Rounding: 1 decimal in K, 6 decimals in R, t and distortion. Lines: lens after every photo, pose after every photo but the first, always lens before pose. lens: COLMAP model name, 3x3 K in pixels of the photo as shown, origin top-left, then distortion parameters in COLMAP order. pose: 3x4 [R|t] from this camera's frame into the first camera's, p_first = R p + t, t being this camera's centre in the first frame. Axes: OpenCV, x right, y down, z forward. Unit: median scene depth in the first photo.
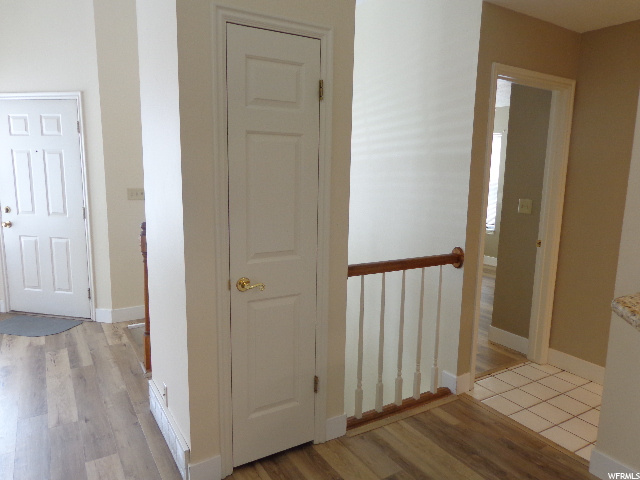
lens RADIAL K [[454.8, 0, 321.0], [0, 454.8, 237.9], [0, 0, 1]] dist [0.019206, 0.001807]
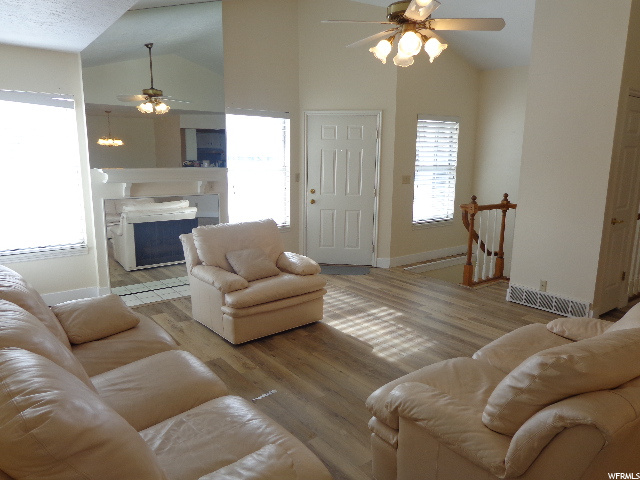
lens RADIAL K [[449.3, 0, 322.6], [0, 449.3, 239.0], [0, 0, 1]] dist [-0.004422, -0.001603]
pose [[0.993184, -0.021550, 0.114544, -0.918102], [0.018784, 0.999507, 0.025175, 0.058869], [-0.115030, -0.022852, 0.993099, -0.448709]]
